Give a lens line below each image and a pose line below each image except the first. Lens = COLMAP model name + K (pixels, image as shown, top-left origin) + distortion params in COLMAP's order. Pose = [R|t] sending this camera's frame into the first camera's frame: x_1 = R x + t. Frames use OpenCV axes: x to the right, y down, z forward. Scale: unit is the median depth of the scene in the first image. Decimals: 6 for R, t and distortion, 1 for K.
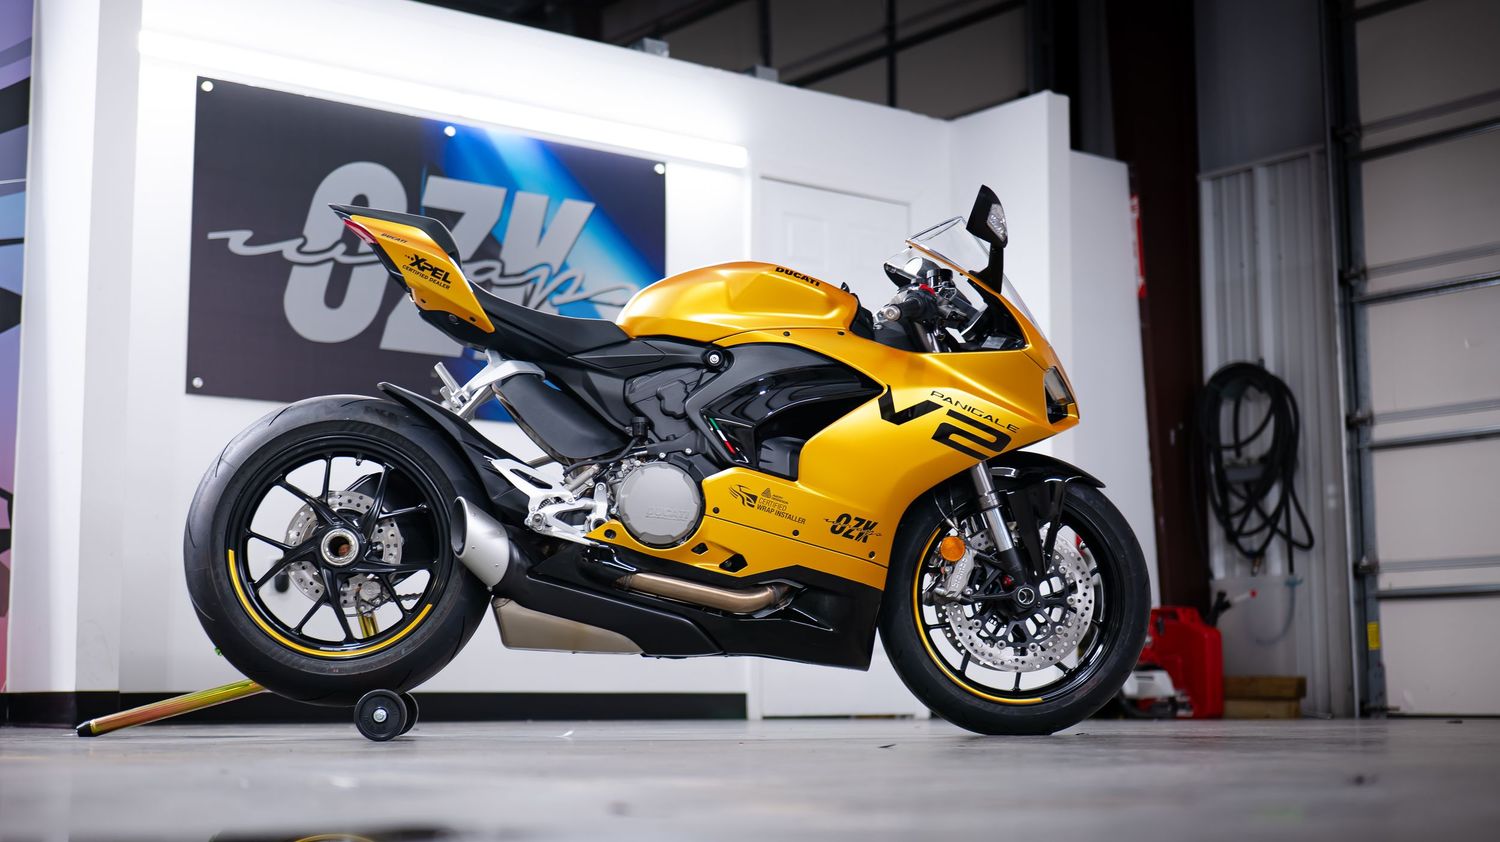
lens RADIAL K [[2117.0, 0, 750.0], [0, 2117.0, 421.0], [0, 0, 1]] dist [-0.009172, -0.024123]
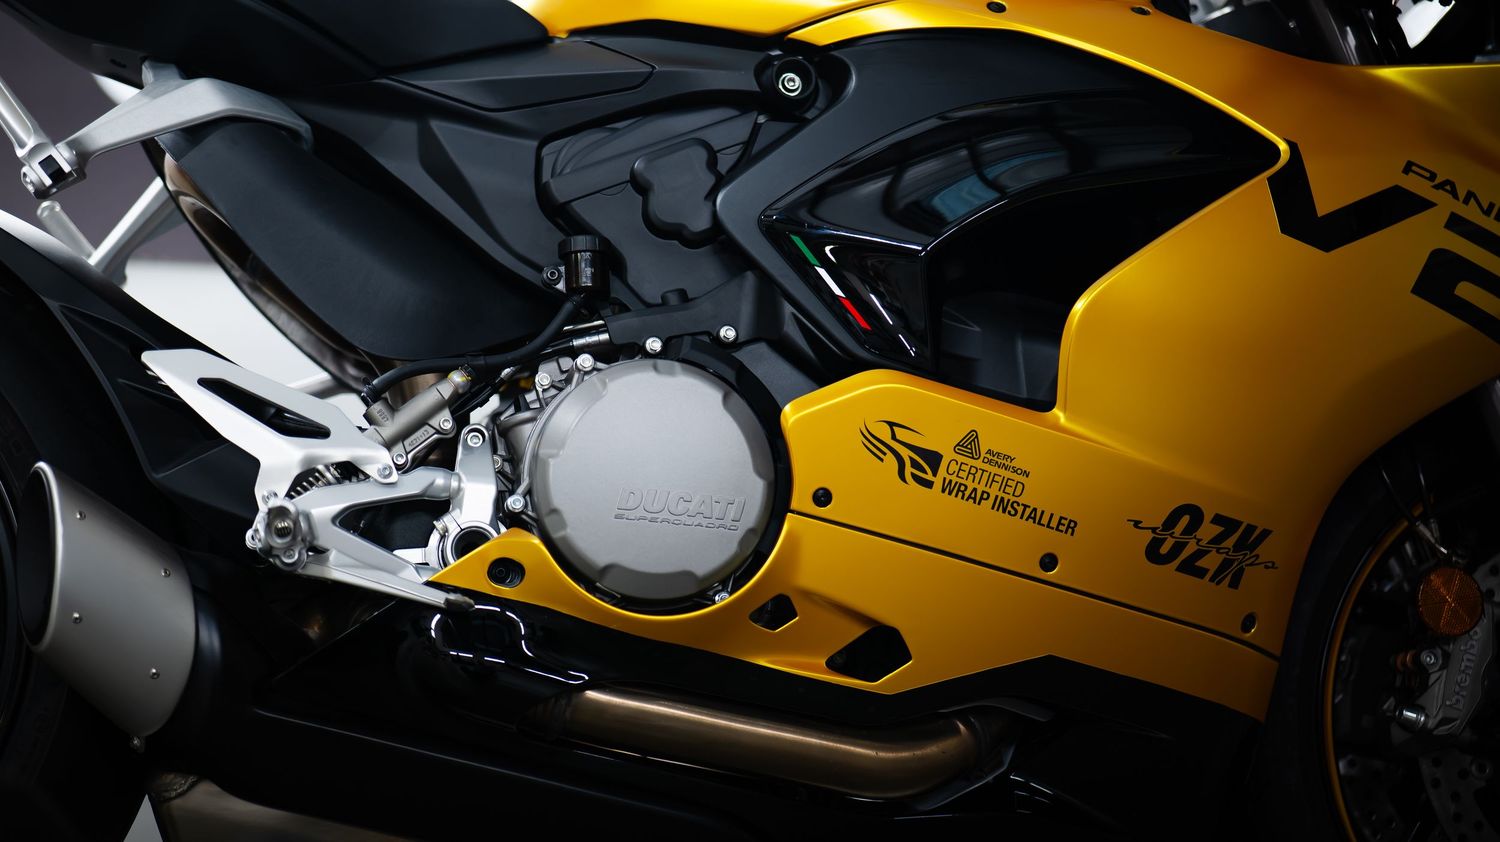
lens RADIAL K [[1987.0, 0, 750.0], [0, 1987.0, 421.0], [0, 0, 1]] dist [-0.016785, -0.113042]
pose [[0.995384, -0.006699, 0.095741, -0.057280], [0.011891, 0.998483, -0.053769, 0.046633], [-0.095235, 0.054659, 0.993953, 0.681257]]
